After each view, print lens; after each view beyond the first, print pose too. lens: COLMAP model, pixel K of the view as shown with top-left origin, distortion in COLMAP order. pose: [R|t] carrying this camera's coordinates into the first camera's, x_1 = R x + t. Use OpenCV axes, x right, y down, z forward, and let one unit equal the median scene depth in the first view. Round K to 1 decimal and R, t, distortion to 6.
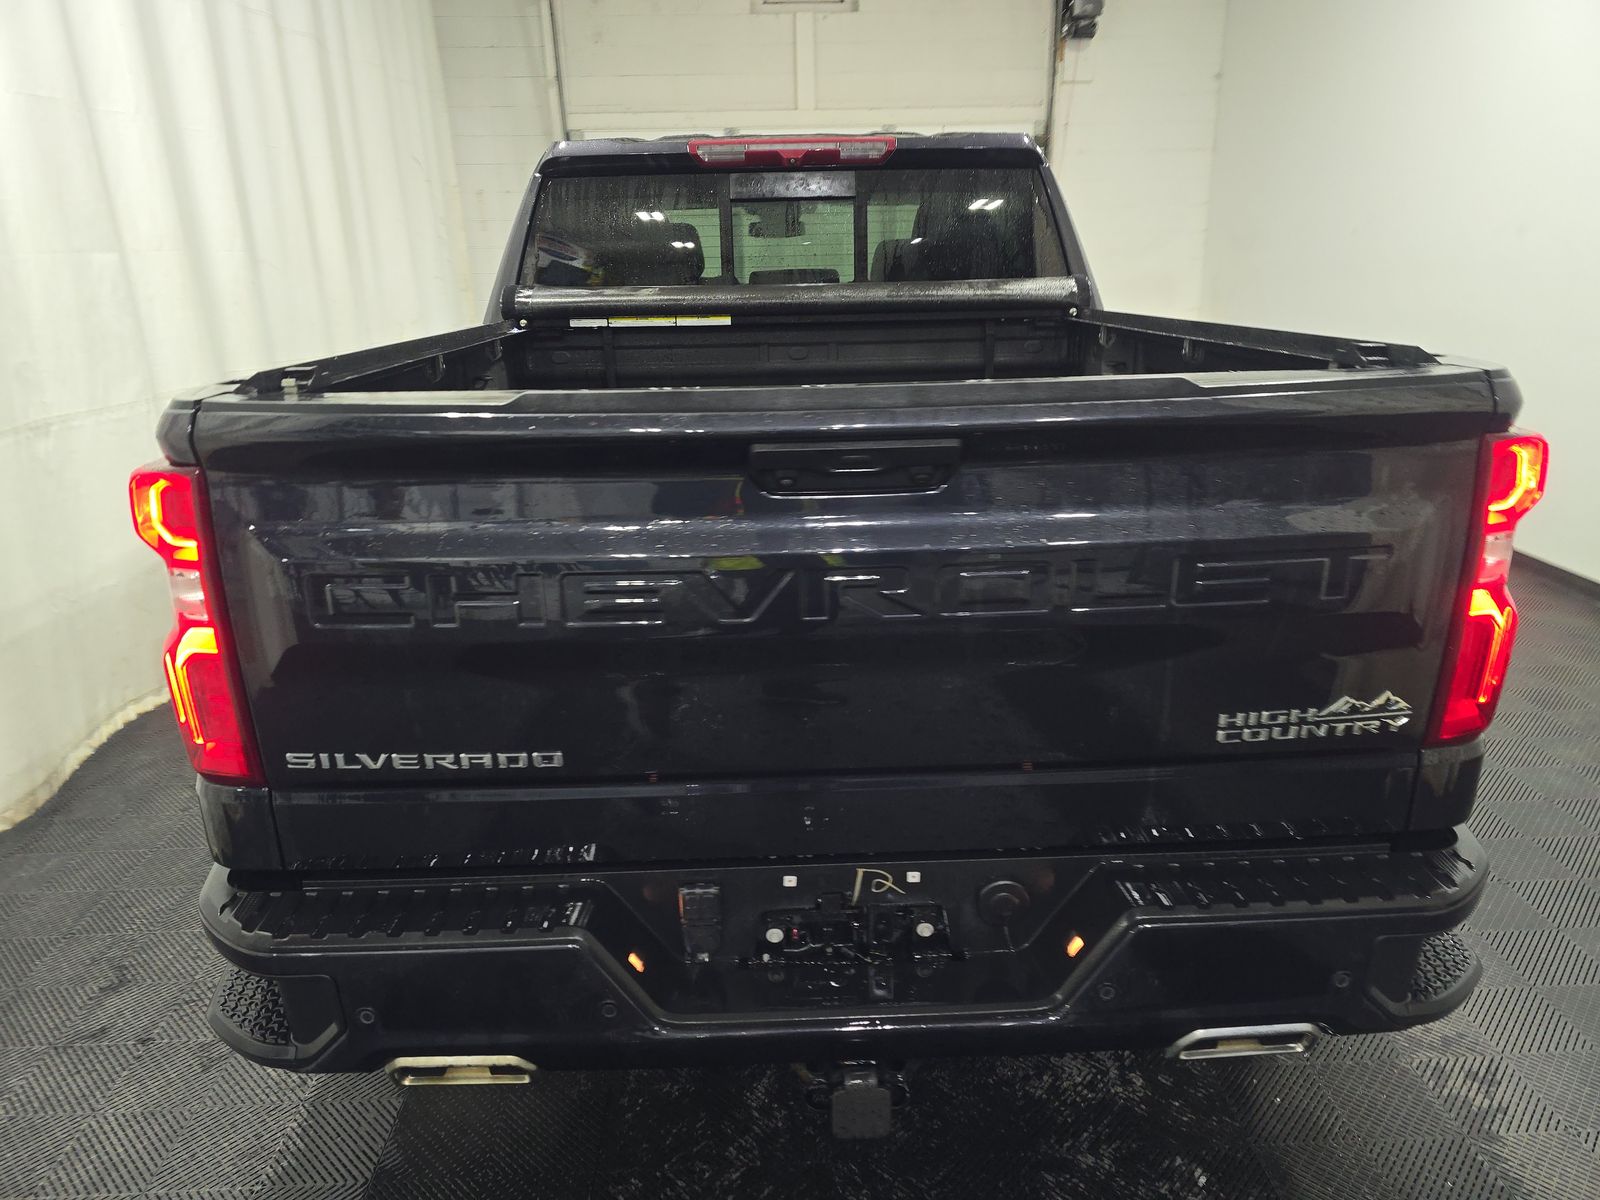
lens RADIAL K [[1075.6, 0, 800.0], [0, 1075.6, 622.5], [0, 0, 1]] dist [0.001606, 0.000462]
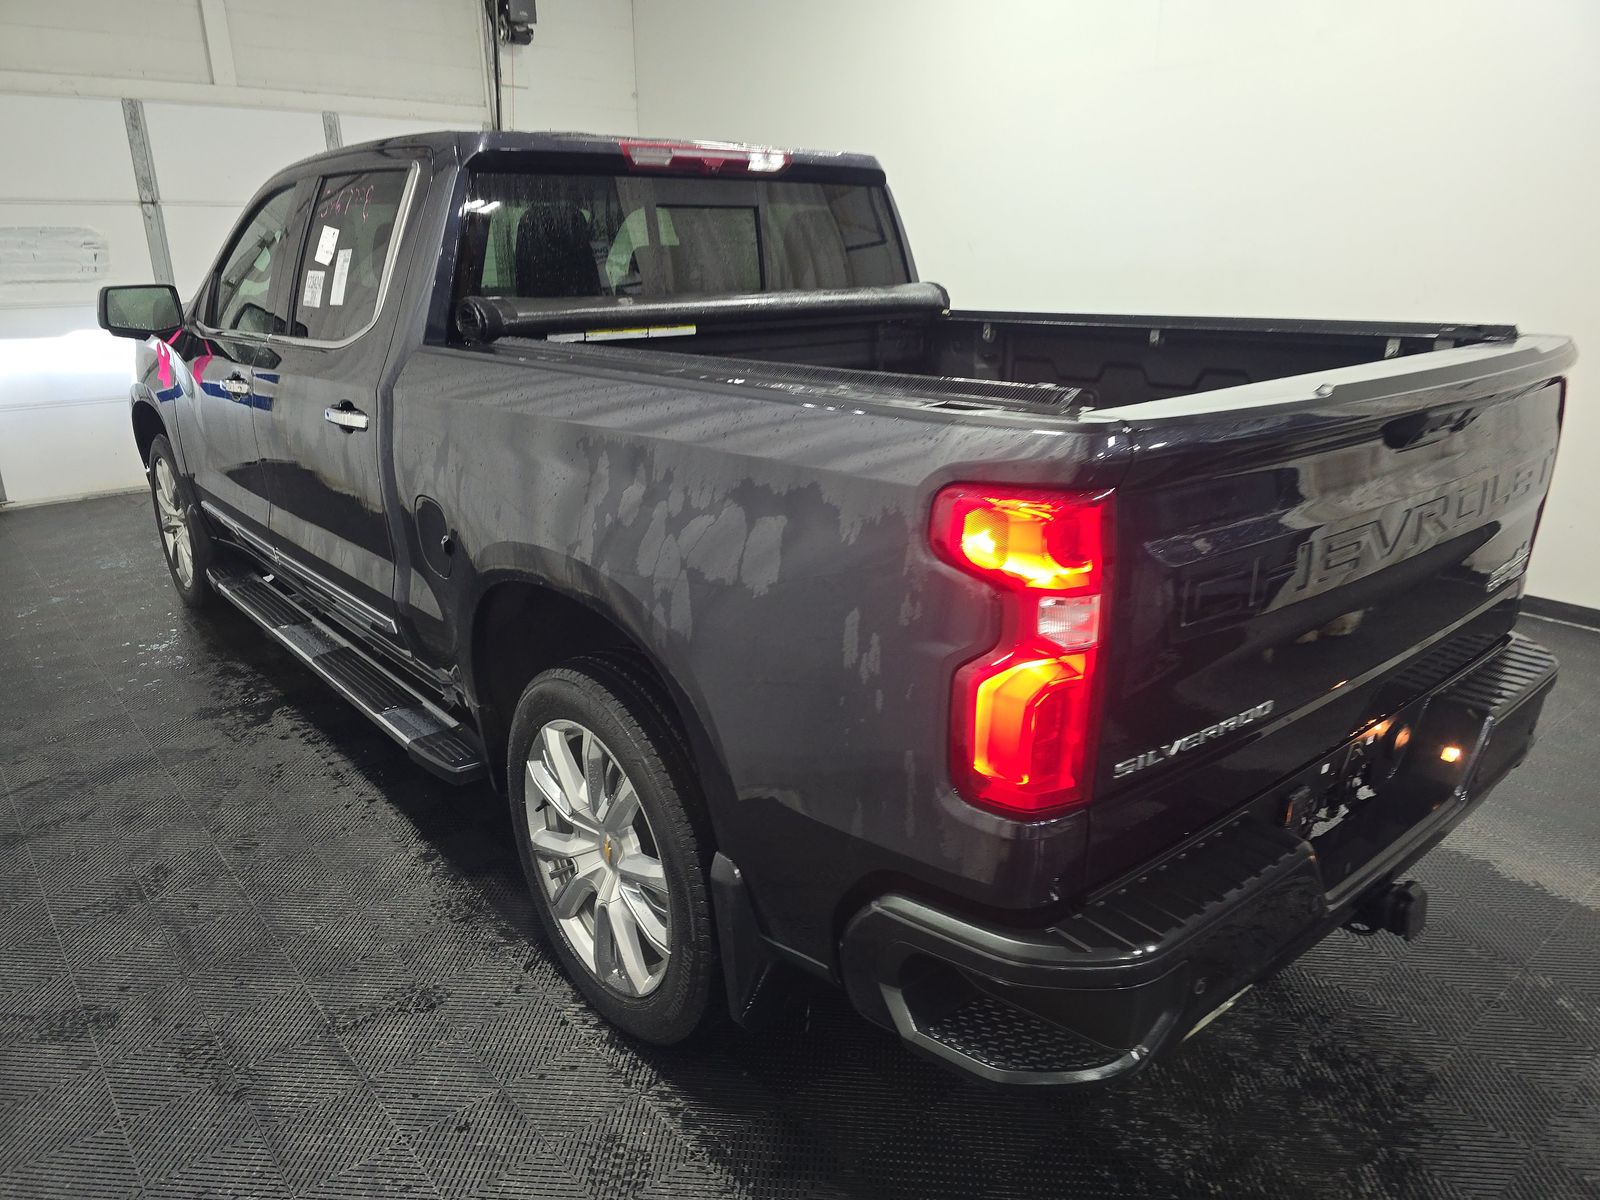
lens RADIAL K [[1065.8, 0, 800.0], [0, 1065.8, 600.0], [0, 0, 1]] dist [0.058327, -0.050994]
pose [[0.787153, -0.180250, 0.589831, -0.581733], [0.191761, 0.980468, 0.043714, -0.062343], [-0.586190, 0.078697, 0.806343, 0.174092]]
